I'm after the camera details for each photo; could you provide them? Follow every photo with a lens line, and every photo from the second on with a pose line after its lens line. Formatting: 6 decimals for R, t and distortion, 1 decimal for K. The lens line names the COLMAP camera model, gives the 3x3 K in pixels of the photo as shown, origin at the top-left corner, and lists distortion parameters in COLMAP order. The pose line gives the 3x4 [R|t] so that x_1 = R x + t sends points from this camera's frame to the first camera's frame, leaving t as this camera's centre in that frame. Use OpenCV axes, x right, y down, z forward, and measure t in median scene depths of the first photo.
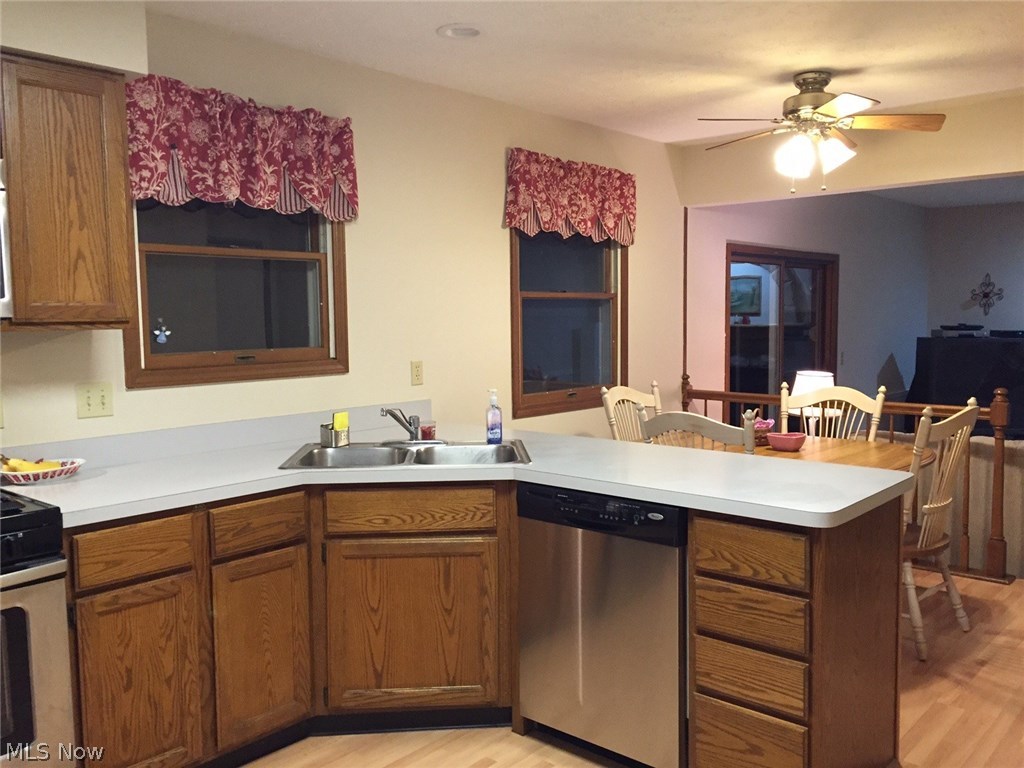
lens RADIAL K [[874.7, 0, 516.0], [0, 874.7, 380.4], [0, 0, 1]] dist [0.082371, -0.114217]
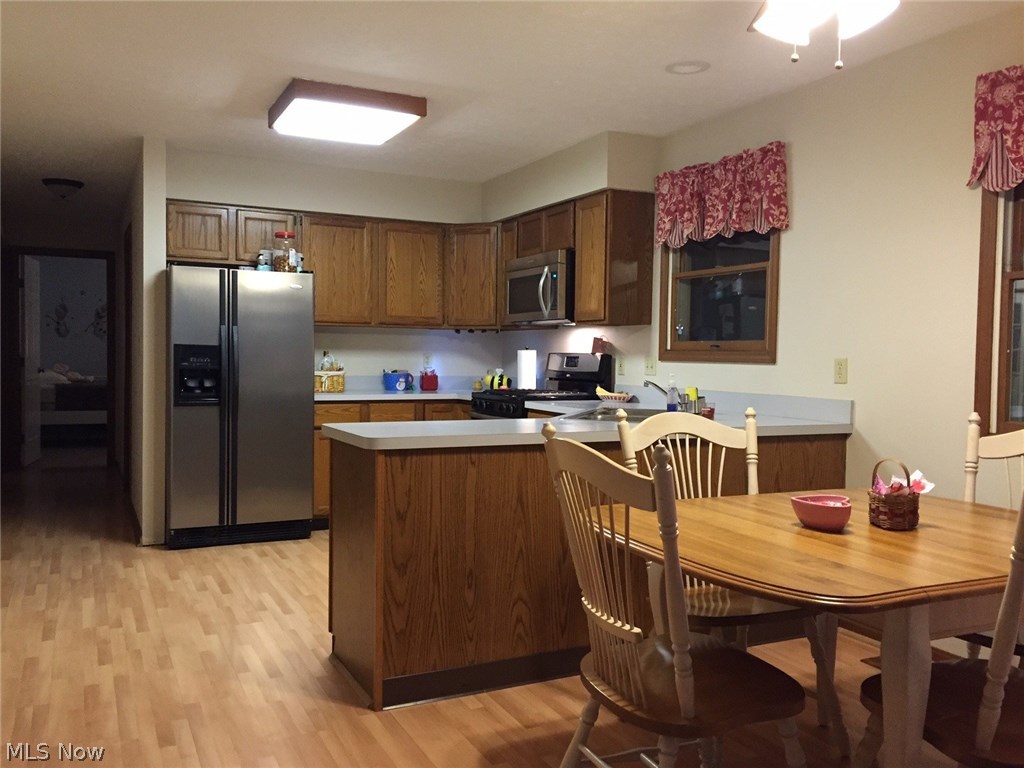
lens RADIAL K [[874.7, 0, 516.0], [0, 874.7, 380.4], [0, 0, 1]] dist [0.082371, -0.114217]
pose [[-0.382380, 0.036809, -0.923272, 1.419656], [-0.081675, 0.993949, 0.073453, -0.062234], [0.920388, 0.103495, -0.377060, 1.610688]]
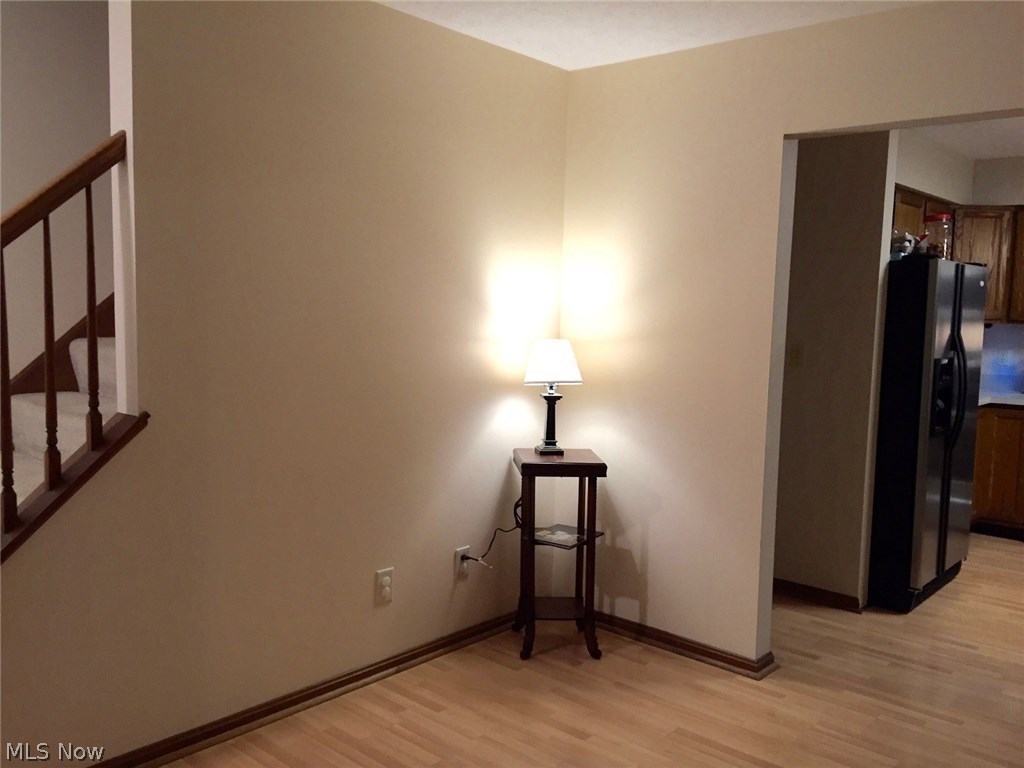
lens RADIAL K [[874.7, 0, 516.0], [0, 874.7, 380.4], [0, 0, 1]] dist [0.082371, -0.114217]
pose [[-0.003650, 0.102439, -0.994733, 1.457261], [-0.105666, 0.989131, 0.102250, 0.020529], [0.994395, 0.105483, 0.007214, -0.610143]]
